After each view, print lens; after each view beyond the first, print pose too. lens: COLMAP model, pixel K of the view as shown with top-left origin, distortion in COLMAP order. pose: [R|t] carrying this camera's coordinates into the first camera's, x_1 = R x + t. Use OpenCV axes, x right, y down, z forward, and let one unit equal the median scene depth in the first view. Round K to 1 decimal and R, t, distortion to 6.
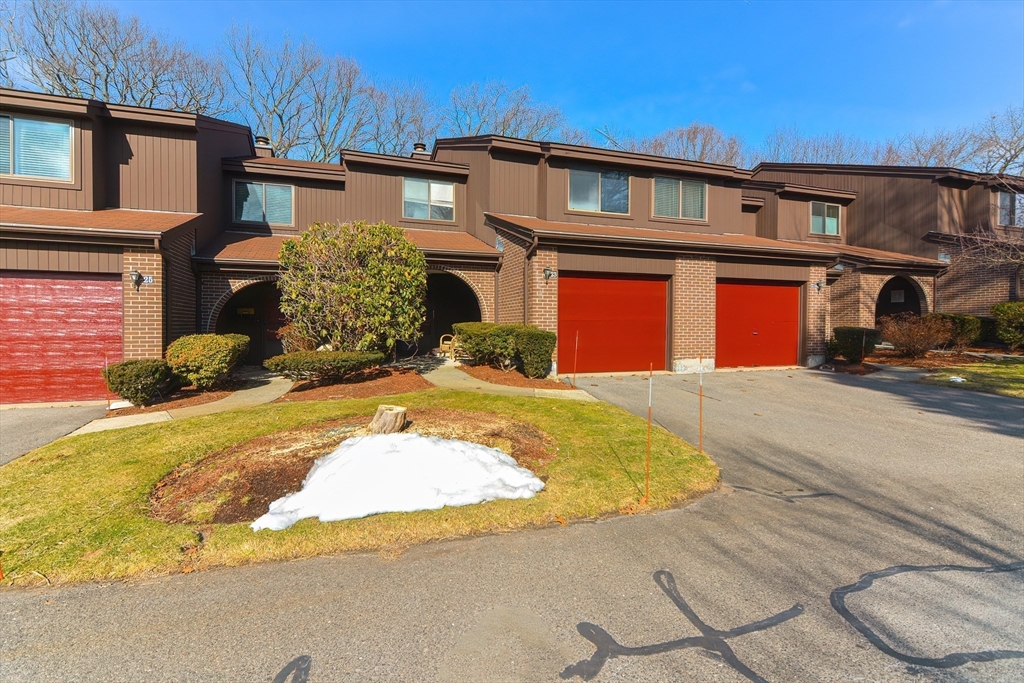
lens RADIAL K [[489.7, 0, 511.9], [0, 489.7, 334.4], [0, 0, 1]] dist [0.015794, -0.007003]
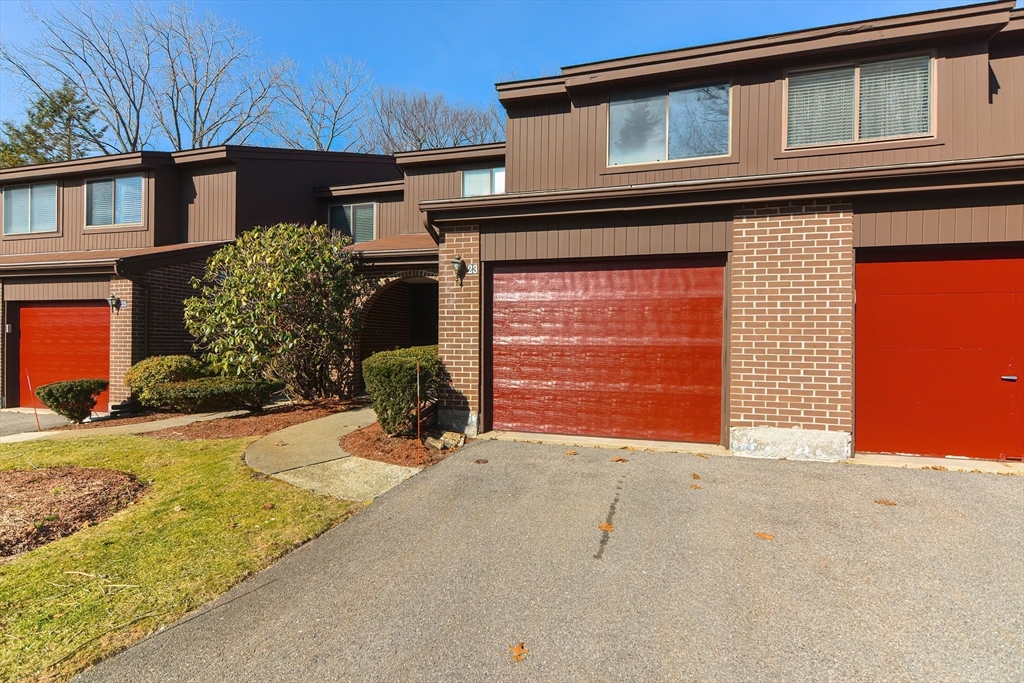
lens RADIAL K [[489.7, 0, 511.9], [0, 489.7, 348.2], [0, 0, 1]] dist [0.015794, -0.007003]
pose [[0.810791, 0.011909, -0.585214, 0.438086], [-0.018151, 0.999824, -0.004803, -0.018788], [0.585054, 0.014517, 0.810864, 0.473246]]
